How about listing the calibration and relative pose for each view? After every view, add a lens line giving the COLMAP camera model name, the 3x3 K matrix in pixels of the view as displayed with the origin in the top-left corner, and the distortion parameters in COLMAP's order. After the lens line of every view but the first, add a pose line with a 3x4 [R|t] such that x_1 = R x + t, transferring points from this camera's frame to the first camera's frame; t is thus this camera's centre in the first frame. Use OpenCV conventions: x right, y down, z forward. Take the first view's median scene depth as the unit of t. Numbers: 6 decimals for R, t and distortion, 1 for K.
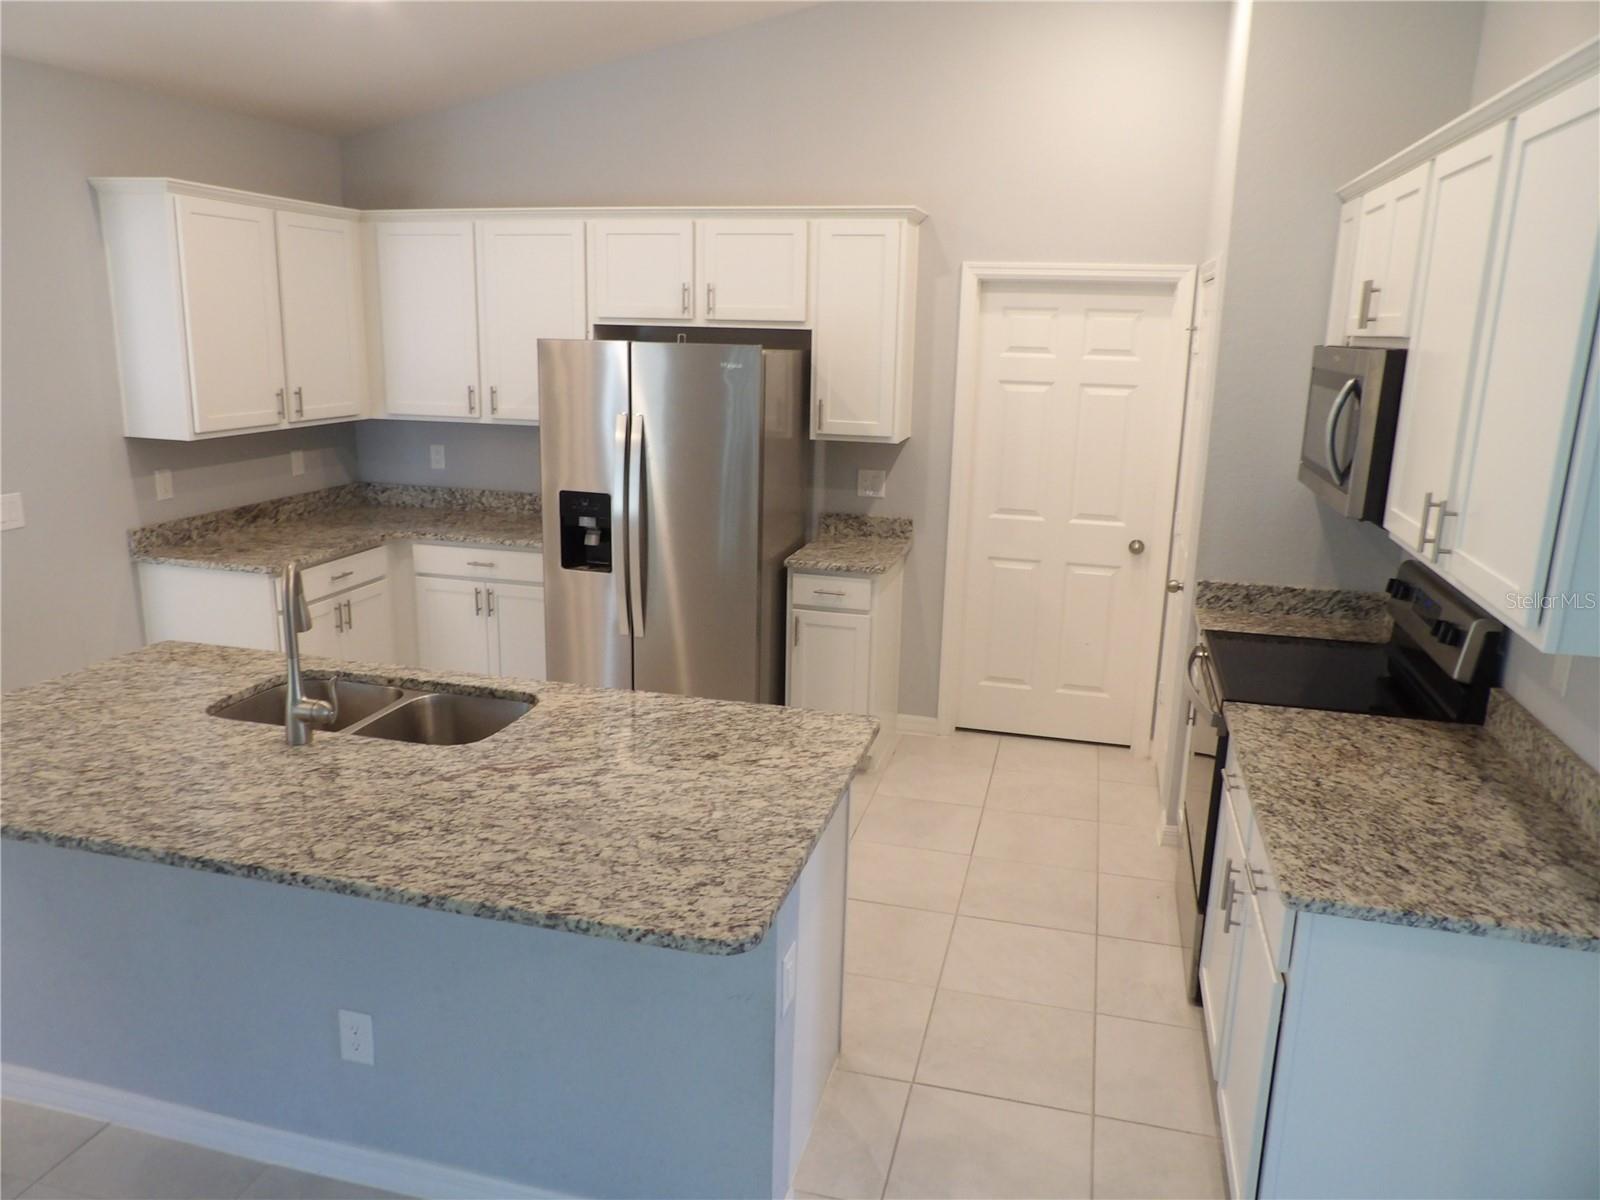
lens RADIAL K [[1146.7, 0, 794.5], [0, 1146.7, 595.5], [0, 0, 1]] dist [-0.036811, 0.043977]
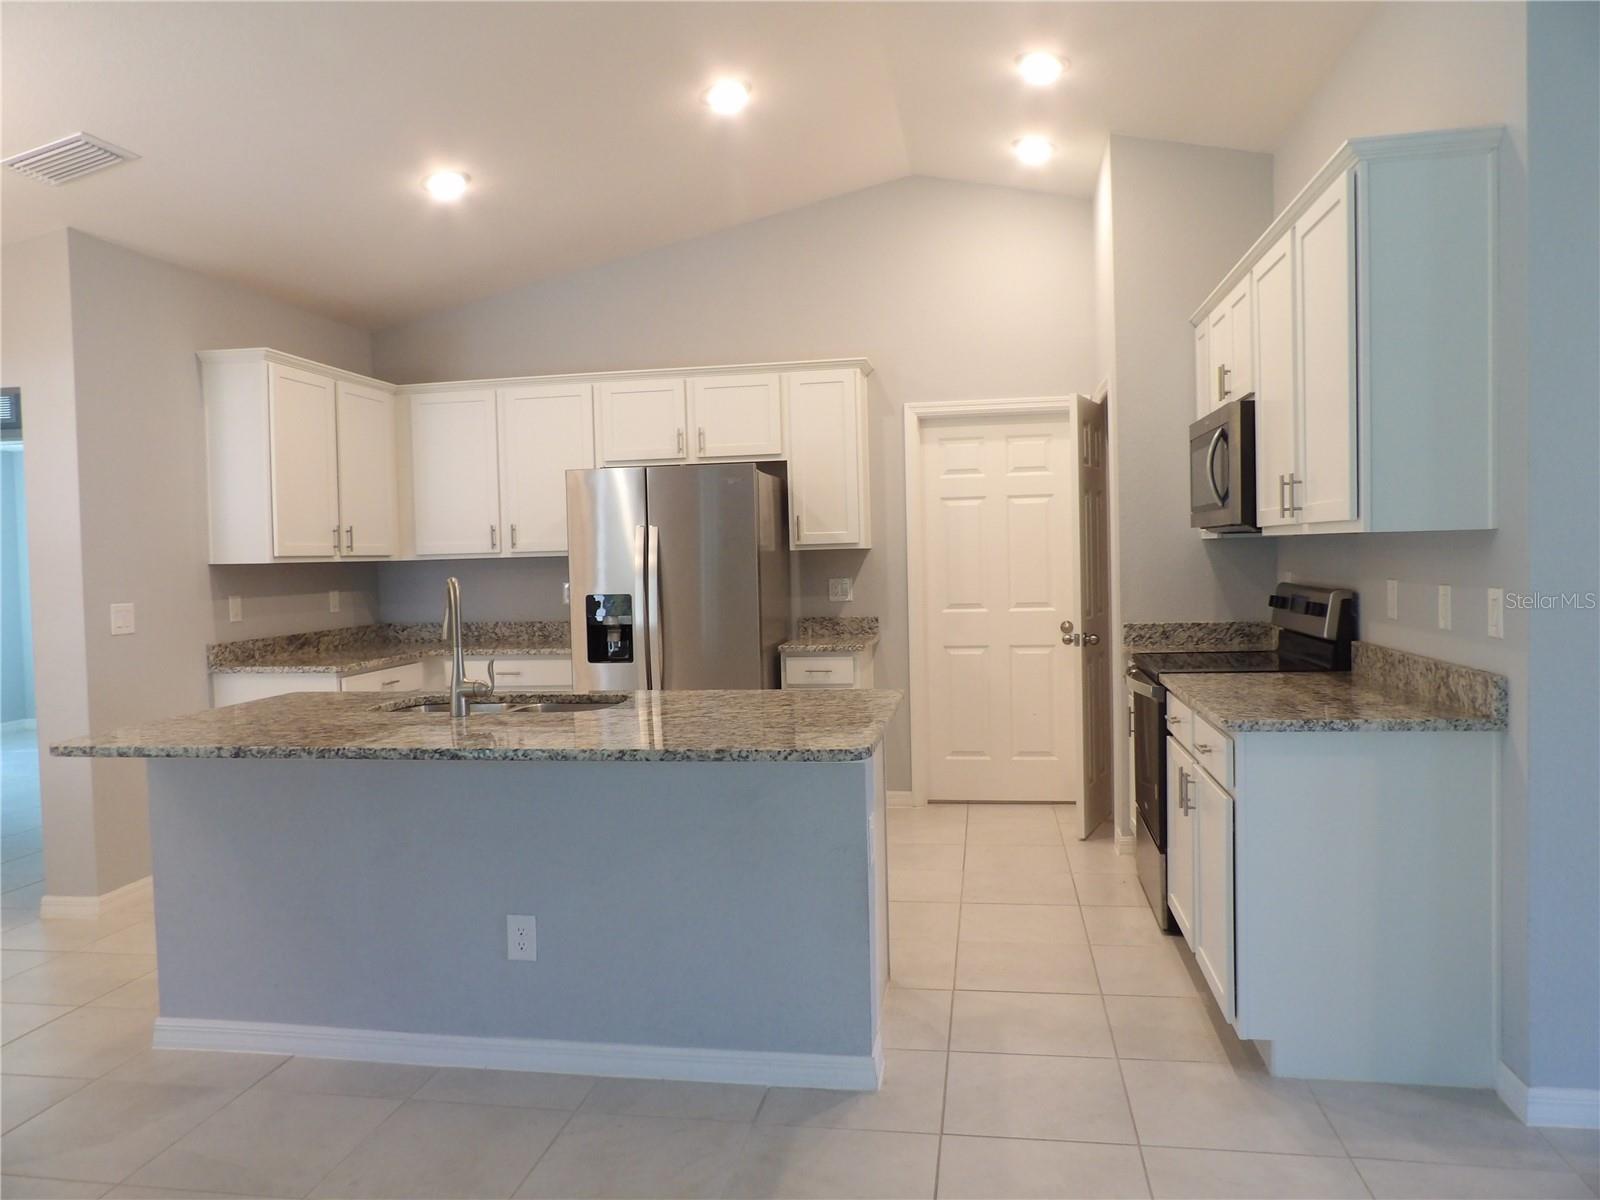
lens RADIAL K [[1146.7, 0, 795.3], [0, 1146.7, 593.0], [0, 0, 1]] dist [-0.036811, 0.043977]
pose [[0.994752, -0.051124, 0.088627, -0.095448], [0.067760, 0.978207, -0.196265, 0.151520], [-0.076662, 0.201240, 0.976537, -0.166665]]
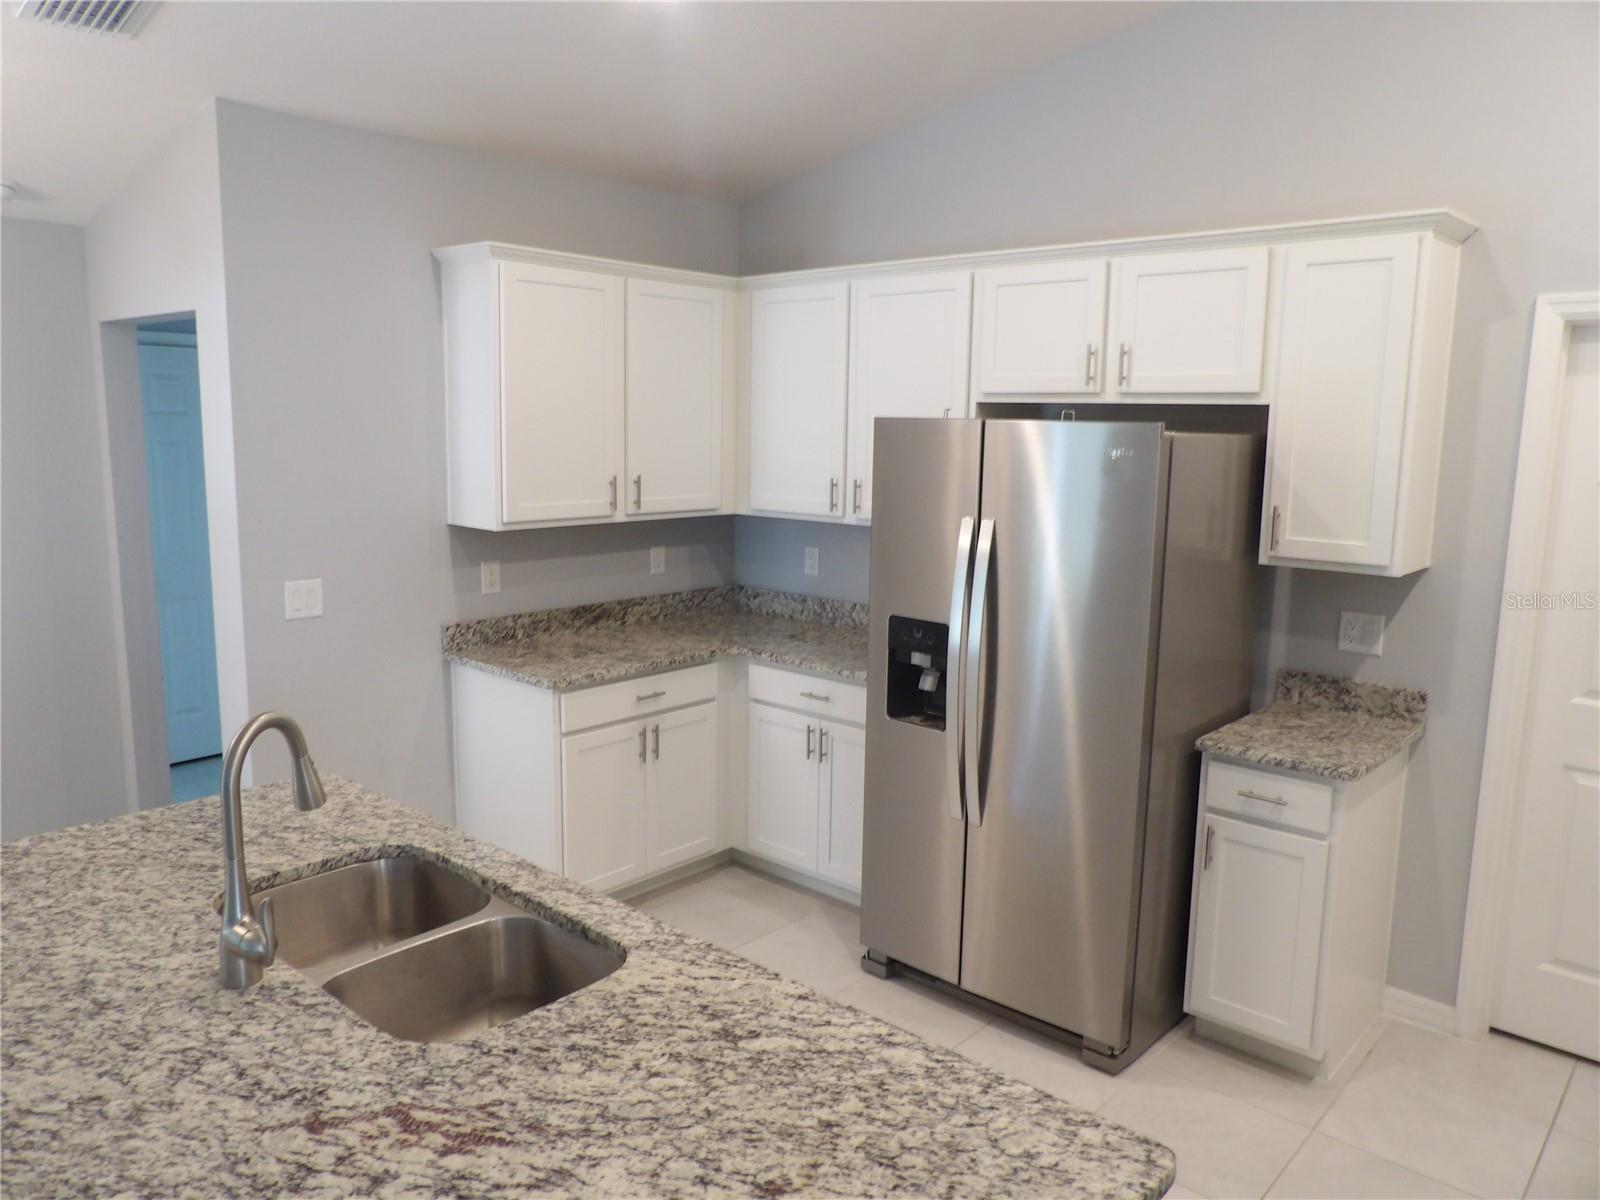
lens RADIAL K [[1146.7, 0, 798.6], [0, 1146.7, 596.1], [0, 0, 1]] dist [-0.036811, 0.043977]
pose [[0.891064, 0.061624, -0.449676, 0.081535], [-0.101354, 0.992738, -0.064794, -0.048575], [0.442417, 0.103312, 0.890839, 0.295626]]
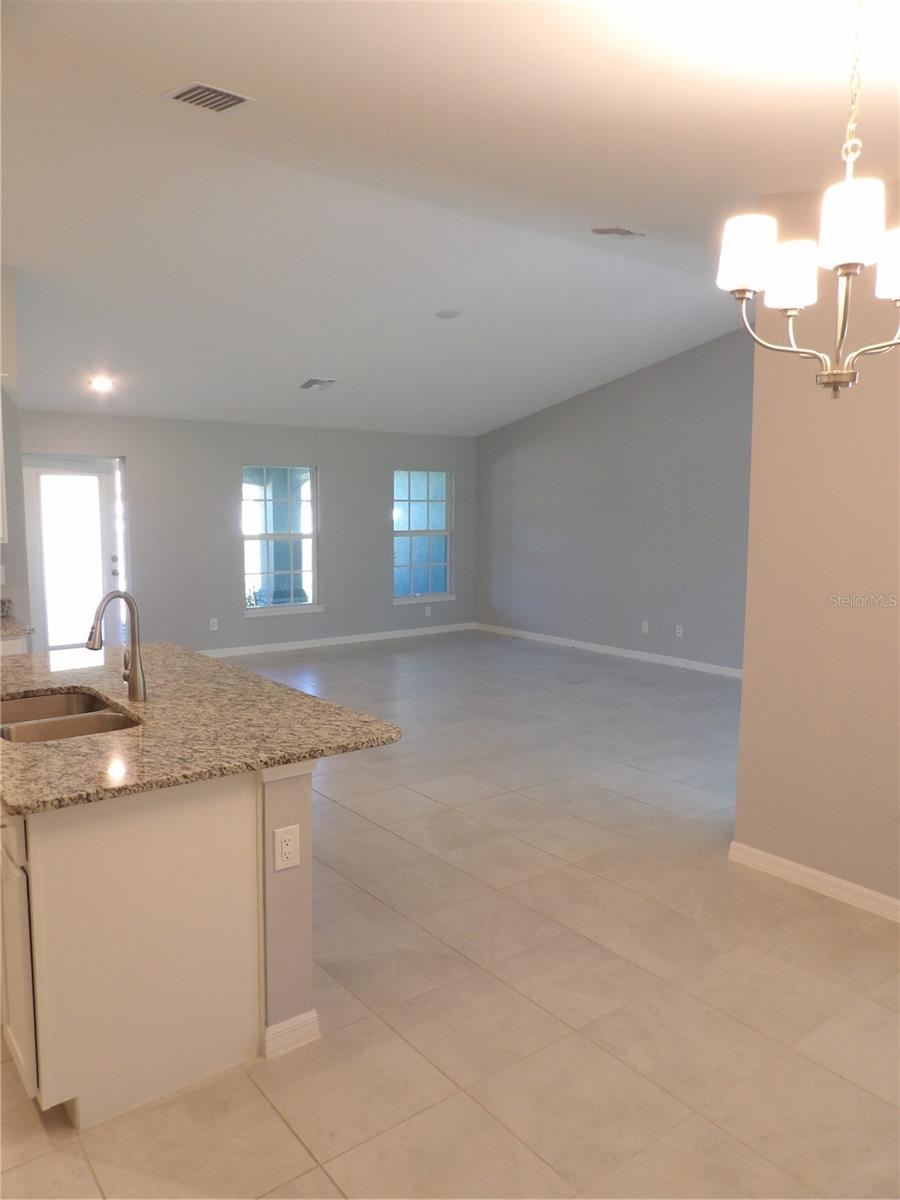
lens RADIAL K [[860.0, 0, 452.0], [0, 860.0, 608.6], [0, 0, 1]] dist [-0.036811, 0.043977]
pose [[-0.794582, -0.102181, 0.598496, -0.821441], [0.114847, 0.942646, 0.313413, -0.172427], [-0.596195, 0.317768, -0.737275, 0.880800]]
